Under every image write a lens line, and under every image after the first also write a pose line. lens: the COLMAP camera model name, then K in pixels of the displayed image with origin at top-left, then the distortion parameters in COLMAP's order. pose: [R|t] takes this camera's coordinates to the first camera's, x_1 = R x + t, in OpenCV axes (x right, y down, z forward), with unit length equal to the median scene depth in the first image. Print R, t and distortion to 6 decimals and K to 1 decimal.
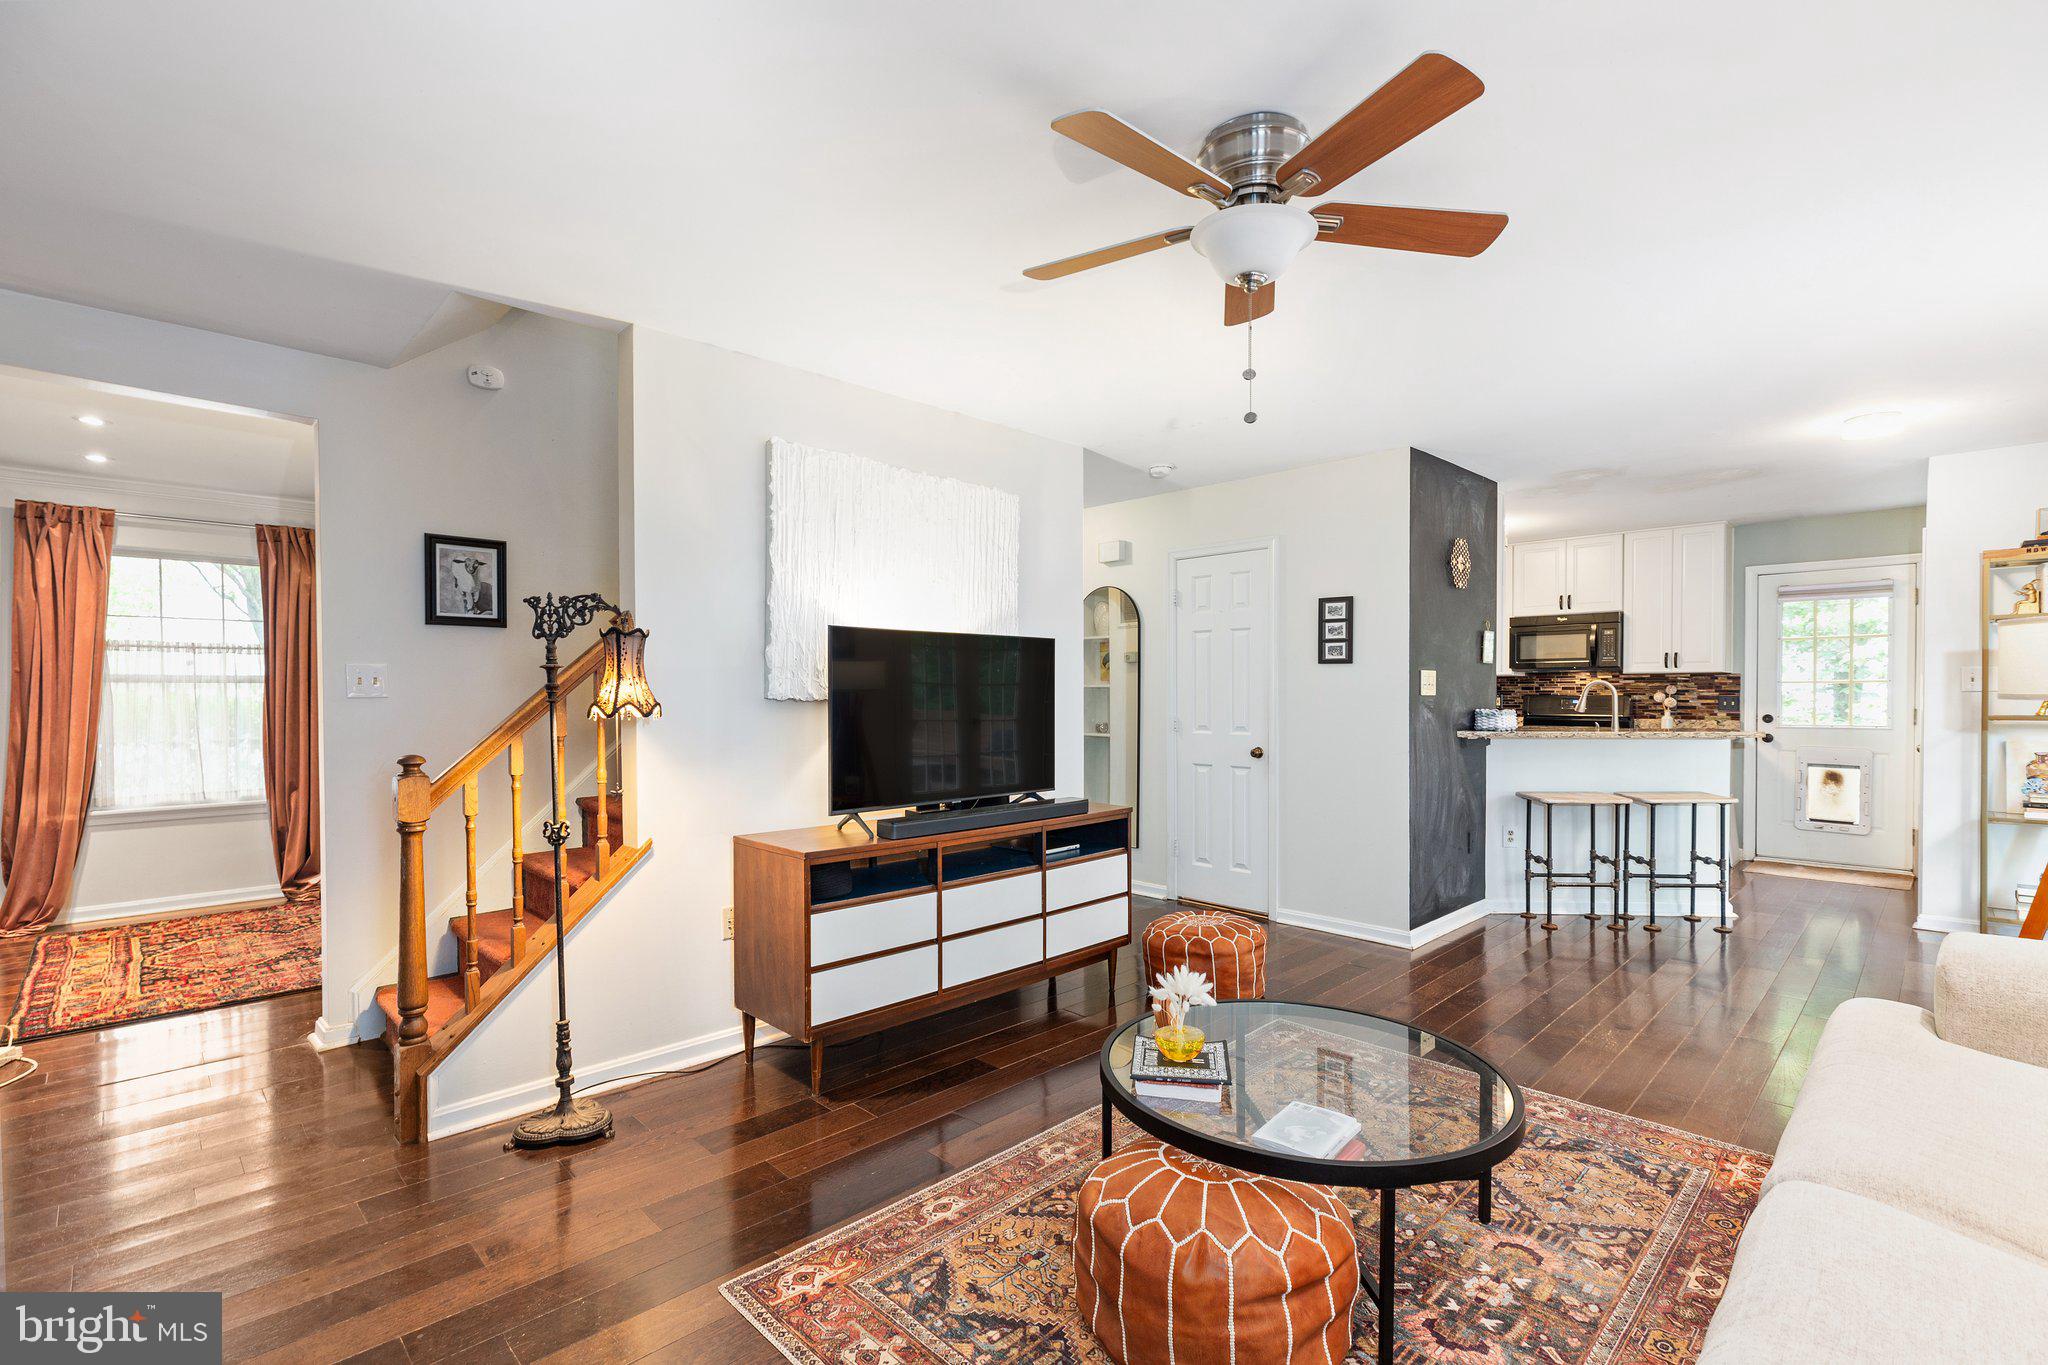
lens RADIAL K [[910.6, 0, 1034.3], [0, 910.6, 704.5], [0, 0, 1]] dist [0.004584, 0.000228]
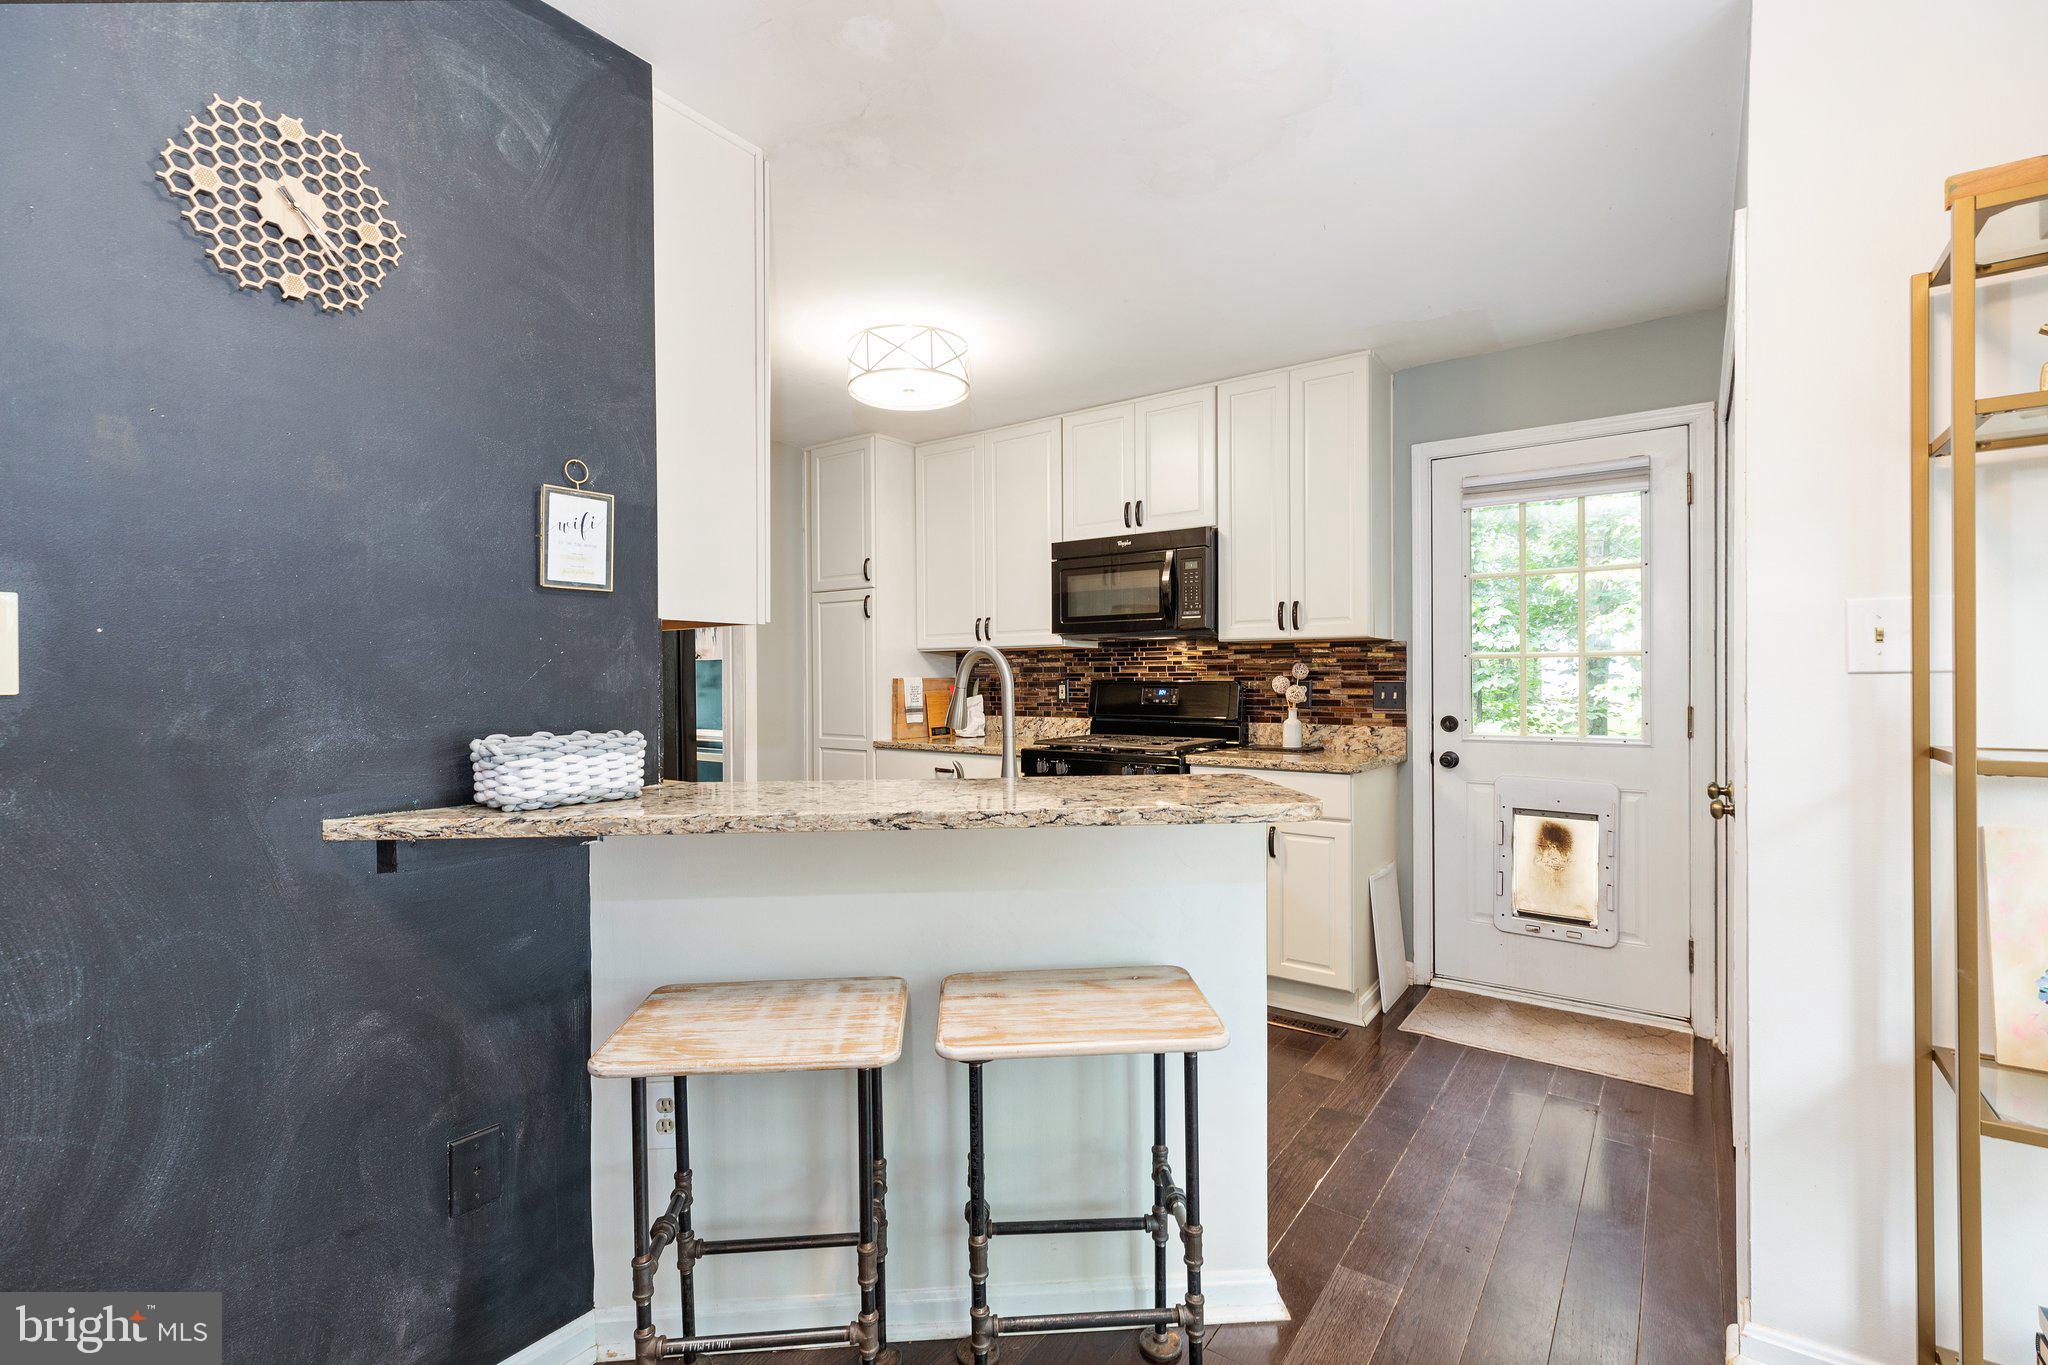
lens RADIAL K [[910.6, 0, 1026.6], [0, 910.6, 683.1], [0, 0, 1]] dist [0.004584, 0.000228]
pose [[0.986799, -0.005590, 0.161856, 0.448980], [0.006541, 0.999964, -0.005346, -0.006885], [-0.161820, 0.006334, 0.986800, 0.486552]]
